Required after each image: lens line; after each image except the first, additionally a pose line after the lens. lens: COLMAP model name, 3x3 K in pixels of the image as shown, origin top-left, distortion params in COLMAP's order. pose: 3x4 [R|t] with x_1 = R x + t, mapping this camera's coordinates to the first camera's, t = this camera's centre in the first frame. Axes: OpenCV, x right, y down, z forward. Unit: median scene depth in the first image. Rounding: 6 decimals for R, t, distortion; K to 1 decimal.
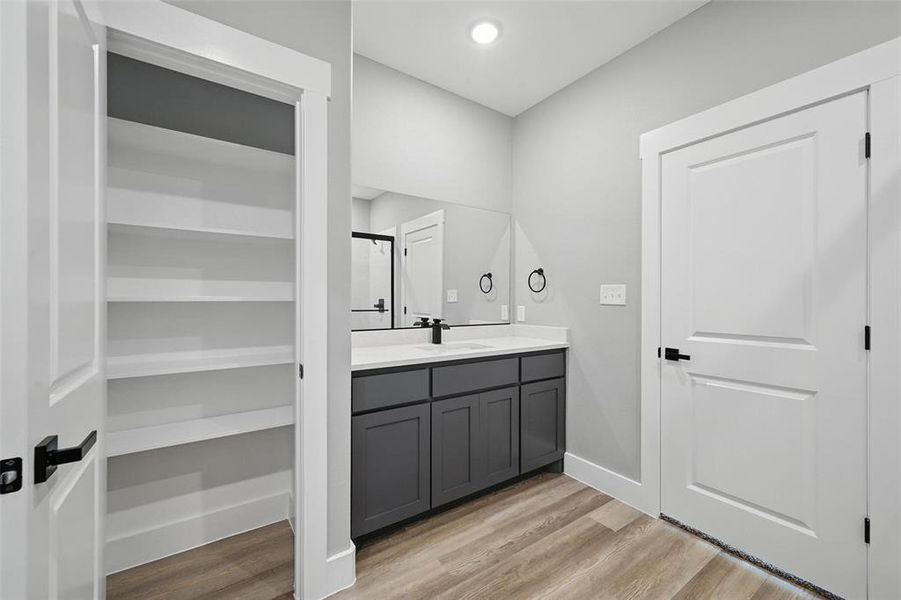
lens RADIAL K [[360.6, 0, 452.4], [0, 360.6, 299.8], [0, 0, 1]] dist [0.000486, 0.000551]
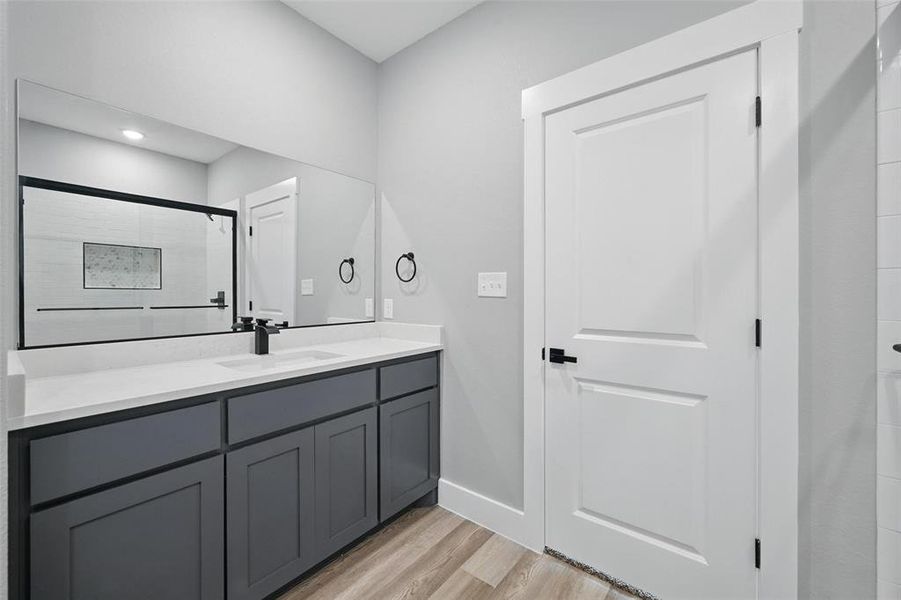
lens RADIAL K [[360.6, 0, 458.4], [0, 360.6, 293.7], [0, 0, 1]] dist [0.000486, 0.000551]
pose [[0.952266, -0.003308, 0.305252, 0.131689], [0.002732, 0.999994, 0.002314, 0.004520], [-0.305258, -0.001369, 0.952269, 0.263425]]
